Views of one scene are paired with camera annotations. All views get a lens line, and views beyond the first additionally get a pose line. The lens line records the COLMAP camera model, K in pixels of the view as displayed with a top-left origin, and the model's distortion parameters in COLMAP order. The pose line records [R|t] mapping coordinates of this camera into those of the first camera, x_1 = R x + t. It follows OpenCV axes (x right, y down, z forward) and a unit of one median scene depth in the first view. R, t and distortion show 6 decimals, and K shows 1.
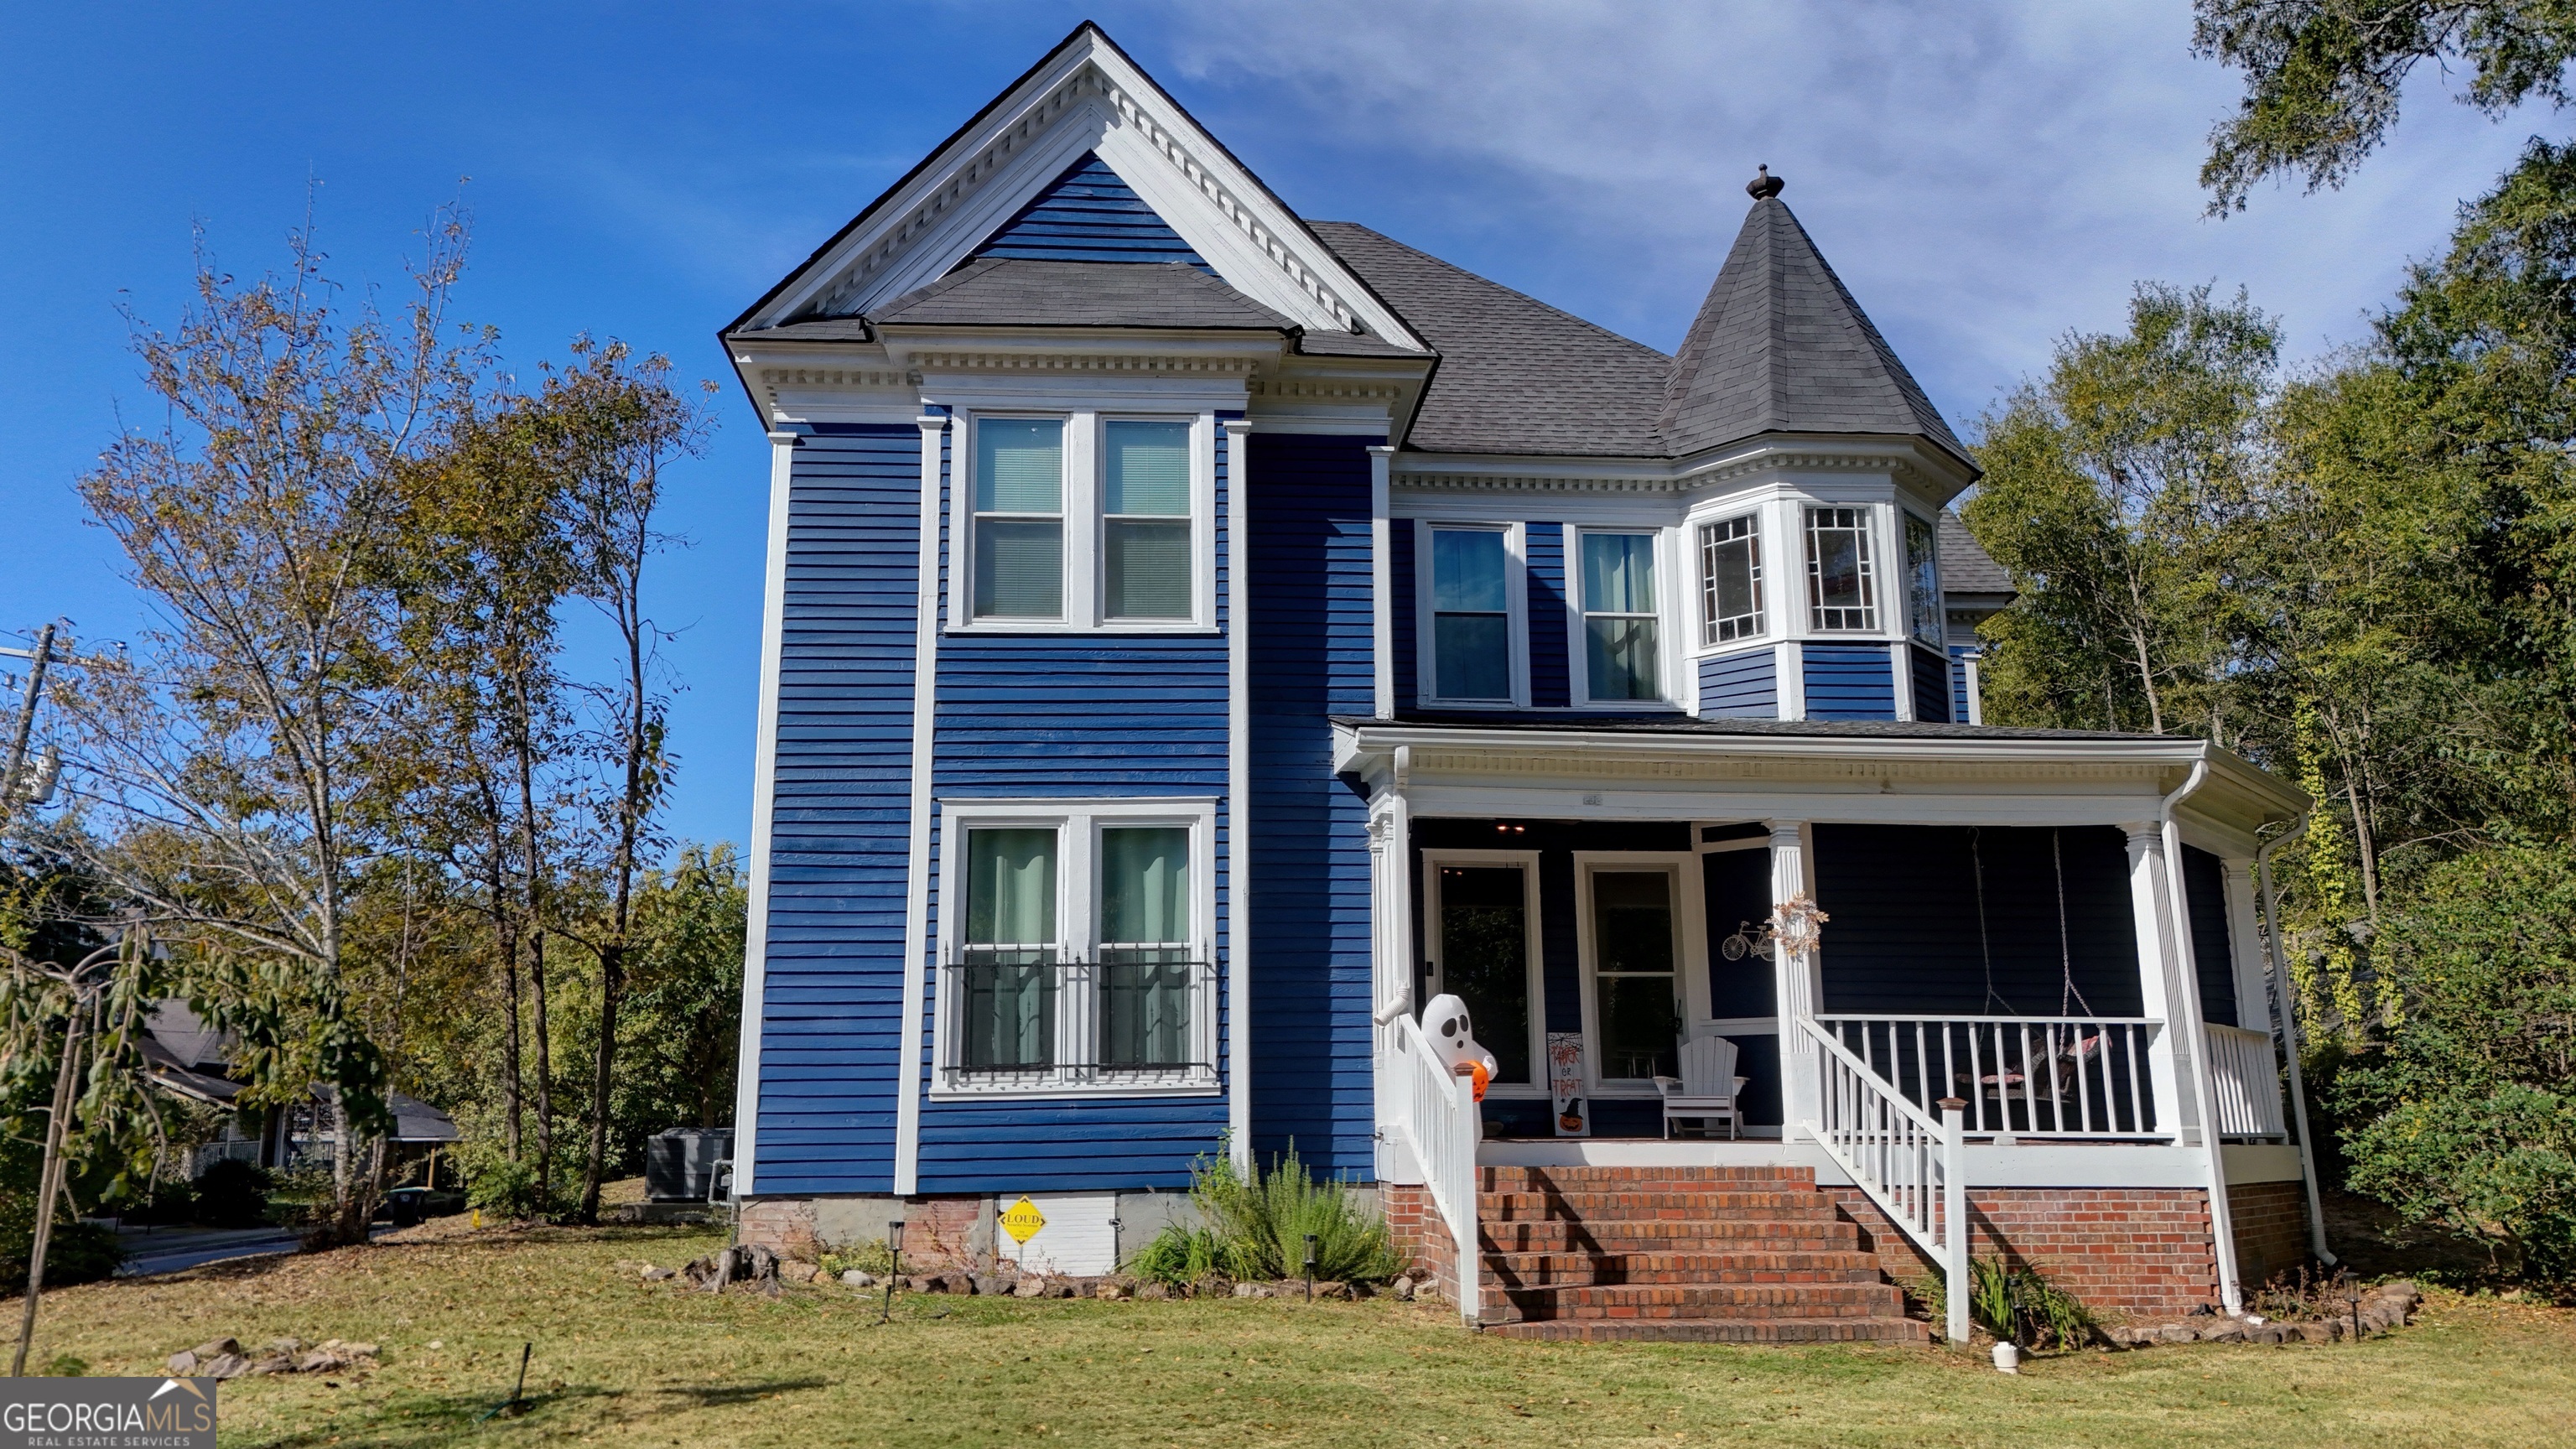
lens RADIAL K [[1890.8, 0, 1287.7], [0, 1890.8, 730.5], [0, 0, 1]] dist [0.081256, -0.004275]
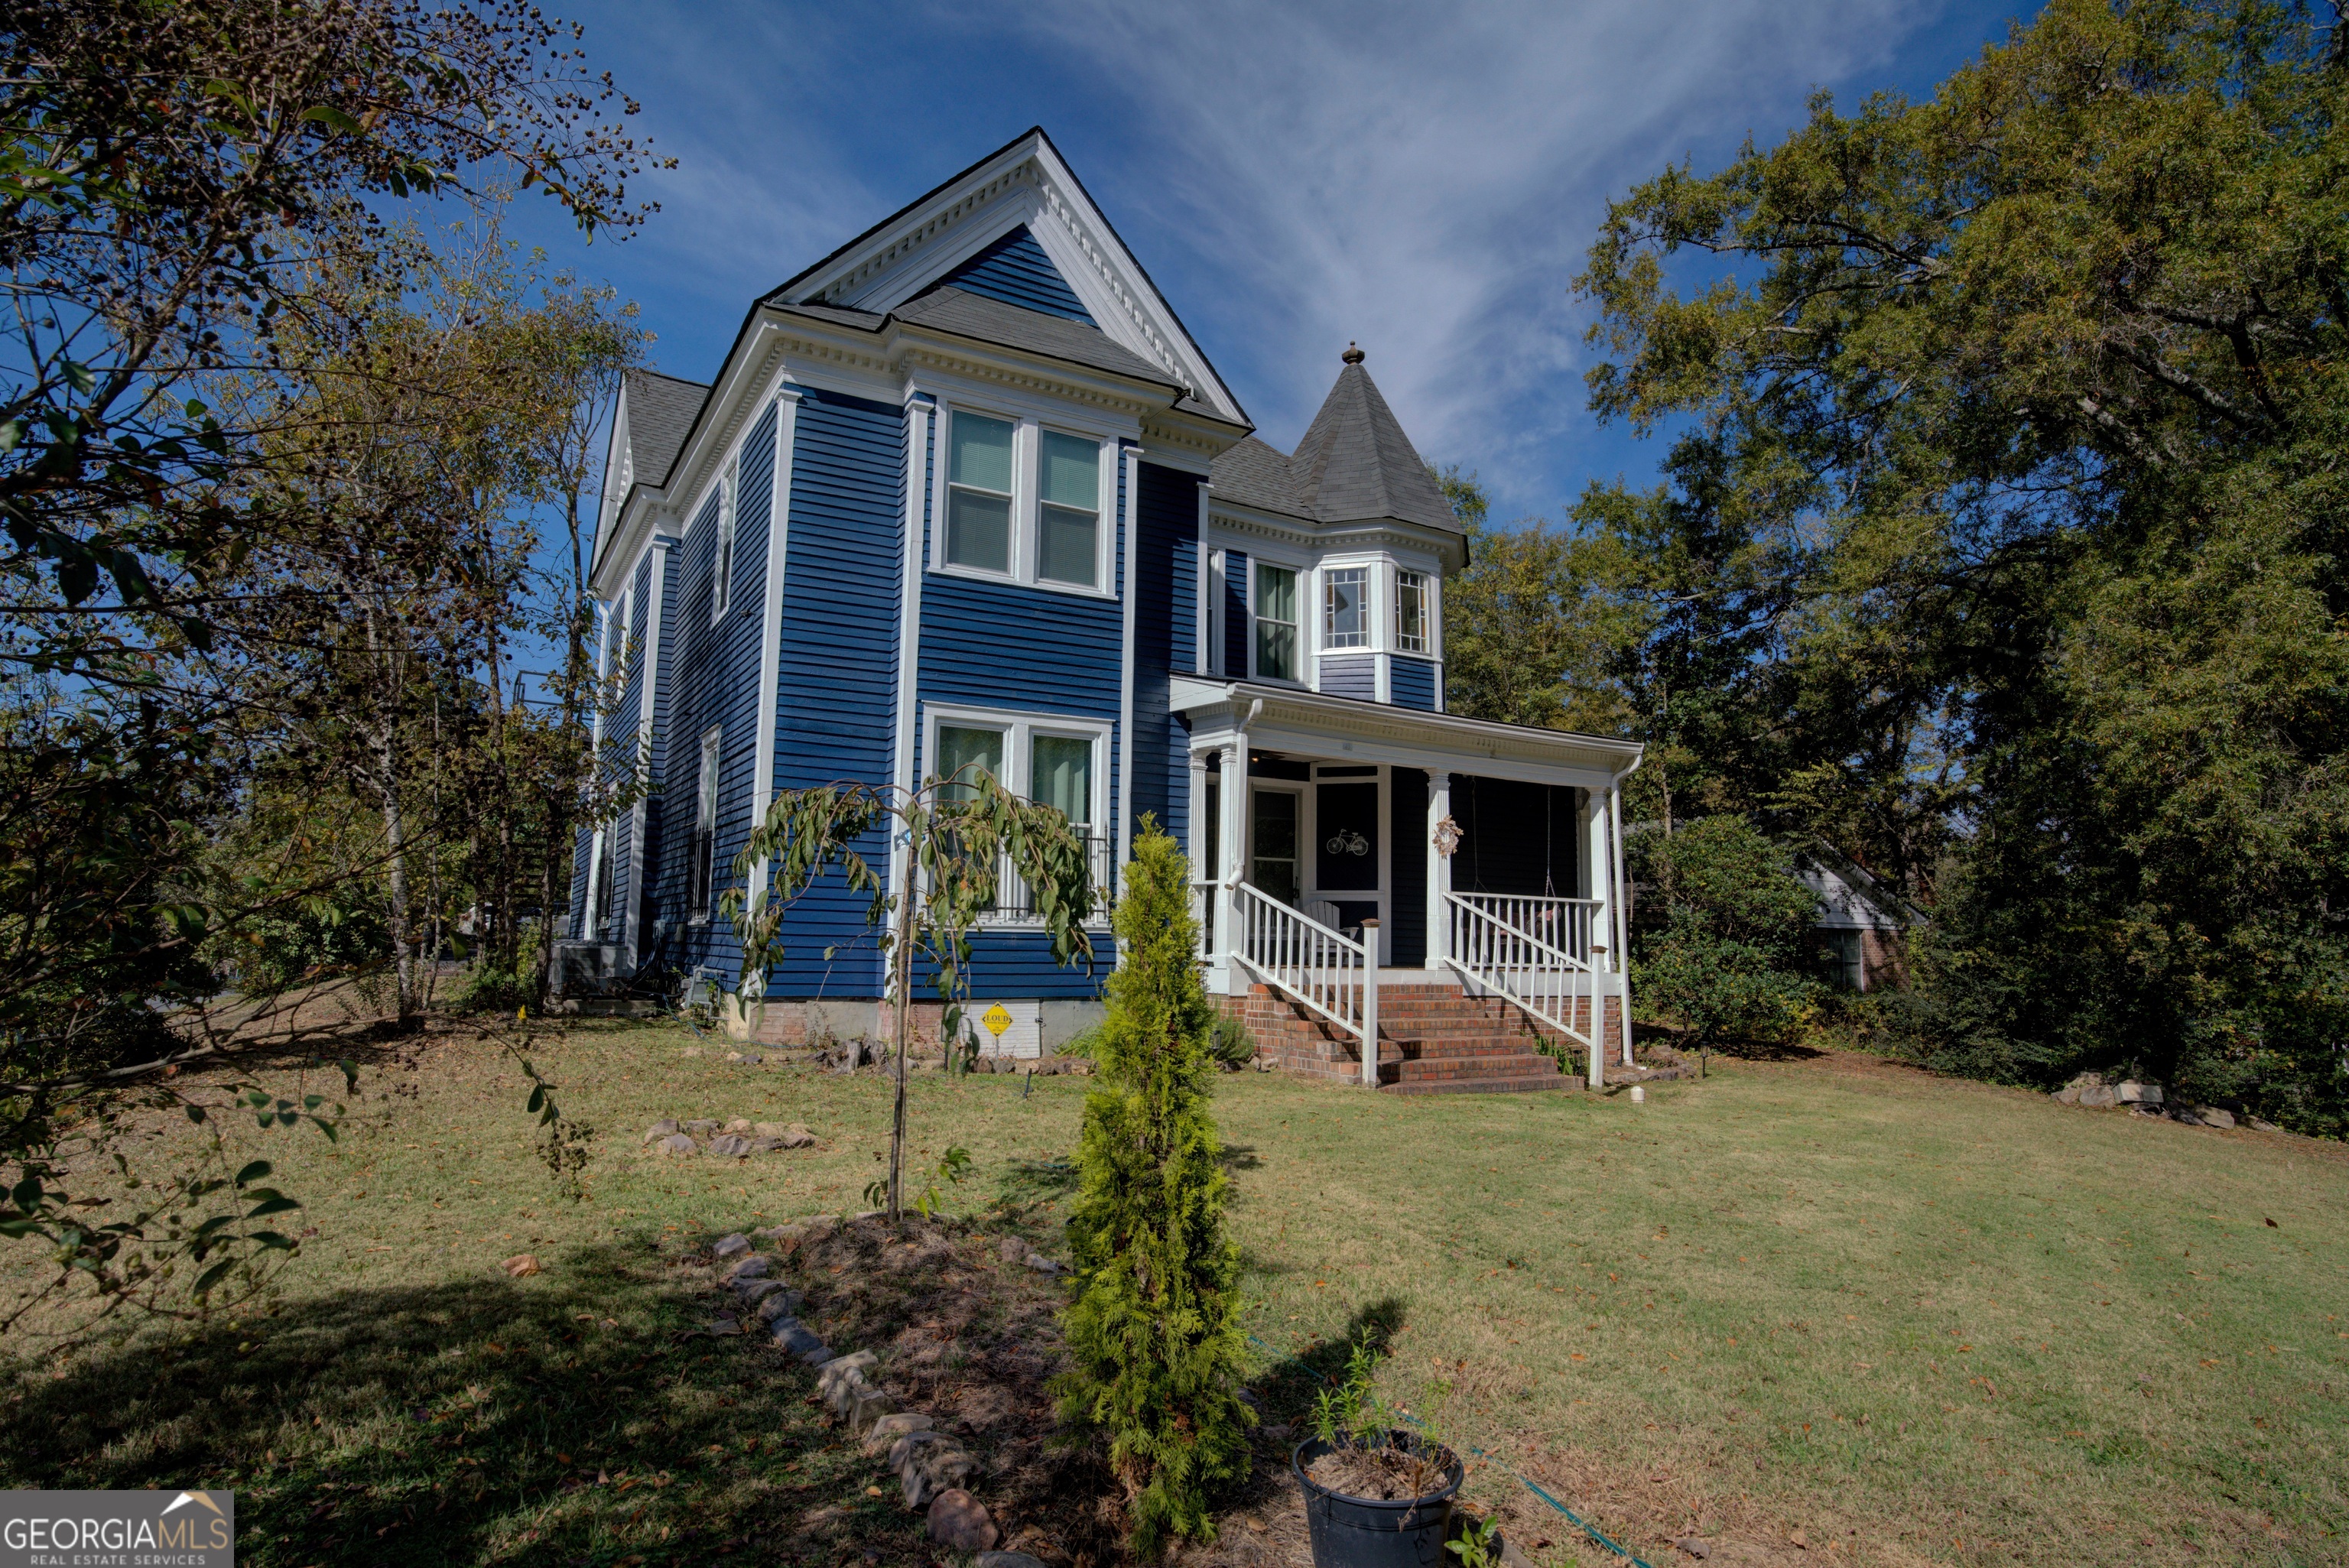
lens RADIAL K [[1266.3, 0, 1174.5], [0, 1266.3, 788.9], [0, 0, 1]] dist [-0.039016, 0.000994]
pose [[0.904085, 0.074756, 0.420764, -0.370624], [-0.108490, 0.992475, 0.056779, 0.026942], [-0.413353, -0.096982, 0.905392, 0.136130]]
